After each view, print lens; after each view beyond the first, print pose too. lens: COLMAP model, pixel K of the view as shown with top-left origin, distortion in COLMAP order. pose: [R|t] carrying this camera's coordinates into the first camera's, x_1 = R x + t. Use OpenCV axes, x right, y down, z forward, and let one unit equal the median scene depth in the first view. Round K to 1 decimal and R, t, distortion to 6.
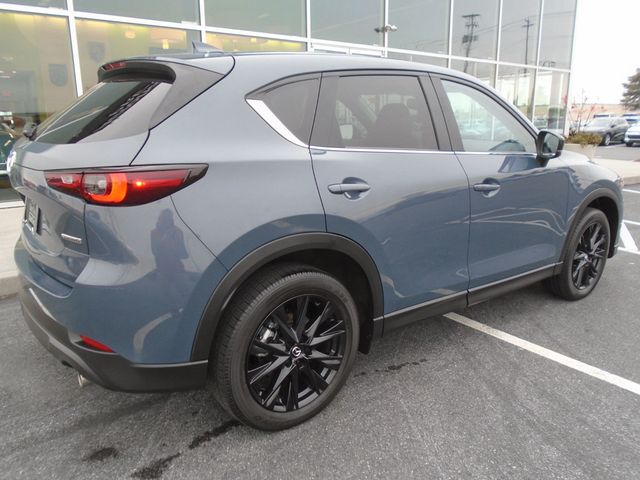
lens RADIAL K [[486.9, 0, 318.1], [0, 486.9, 238.8], [0, 0, 1]] dist [-0.014937, 0.003340]
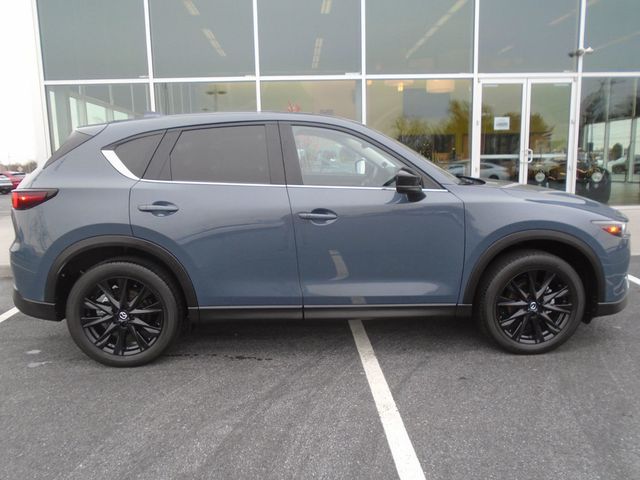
lens RADIAL K [[486.9, 0, 318.1], [0, 486.9, 238.8], [0, 0, 1]] dist [-0.014937, 0.003340]
pose [[0.825731, 0.079974, -0.558366, 0.908486], [-0.116037, 0.992810, -0.029401, -0.019724], [0.552000, 0.089068, 0.829073, 0.053485]]
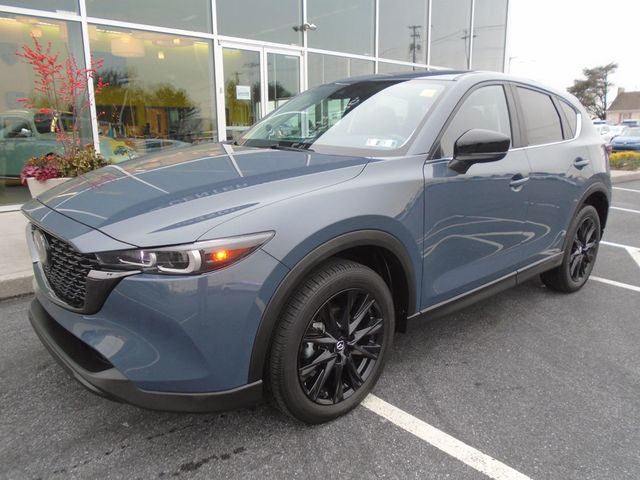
lens RADIAL K [[486.9, 0, 318.1], [0, 486.9, 238.8], [0, 0, 1]] dist [-0.014937, 0.003340]
pose [[0.996092, -0.019872, 0.086059, 0.262714], [0.021372, 0.999635, -0.016549, -0.040448], [-0.085699, 0.018324, 0.996153, 0.268959]]
